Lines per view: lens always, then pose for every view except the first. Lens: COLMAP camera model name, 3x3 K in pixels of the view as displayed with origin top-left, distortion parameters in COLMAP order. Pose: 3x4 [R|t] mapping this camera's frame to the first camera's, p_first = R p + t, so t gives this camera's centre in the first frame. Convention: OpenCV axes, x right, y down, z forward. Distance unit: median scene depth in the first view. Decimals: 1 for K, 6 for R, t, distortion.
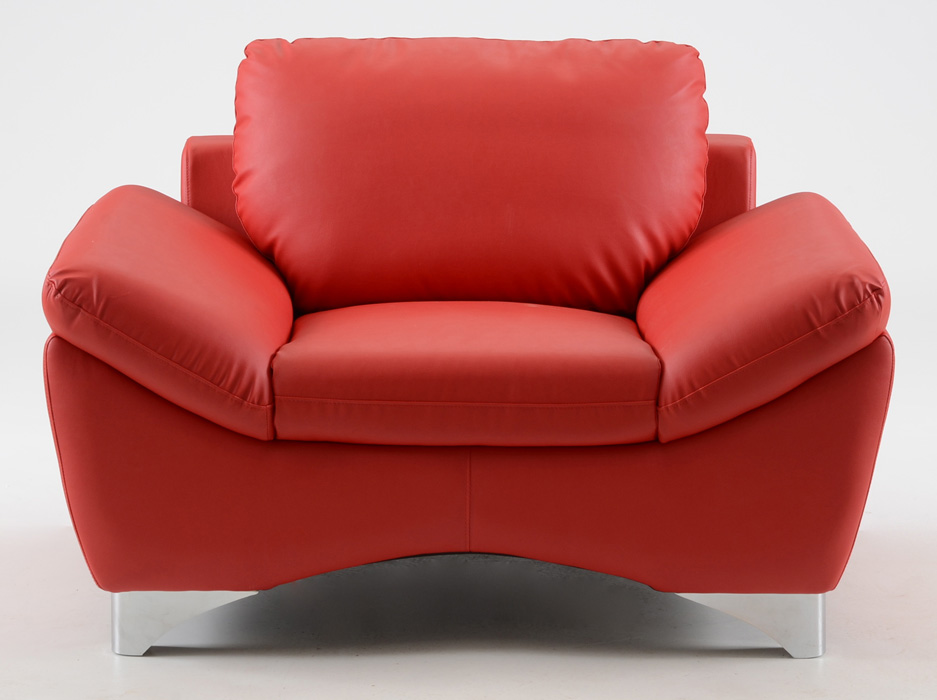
lens RADIAL K [[3664.9, 0, 460.4], [0, 3664.9, 327.0], [0, 0, 1]] dist [0.769111, 1.879244]
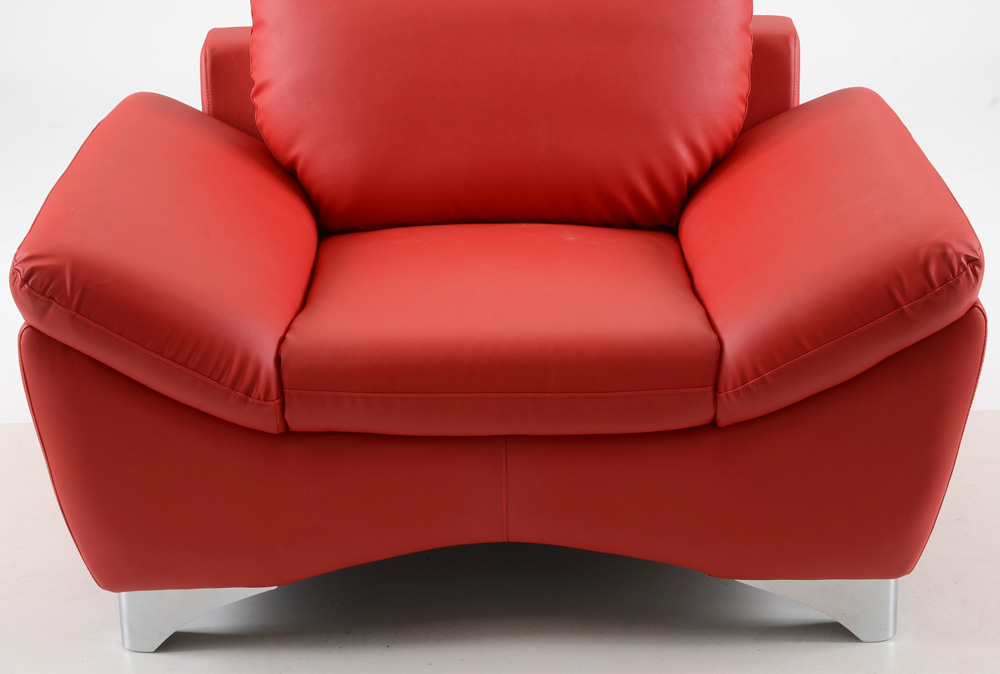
lens RADIAL K [[2112.2, 0, 500.0], [0, 2112.2, 337.0], [0, 0, 1]] dist [0.377865, 0.317514]
pose [[0.999799, -0.019088, -0.006212, 0.004951], [0.019917, 0.981881, 0.188446, -0.088331], [0.002502, -0.188532, 0.982064, 0.497693]]
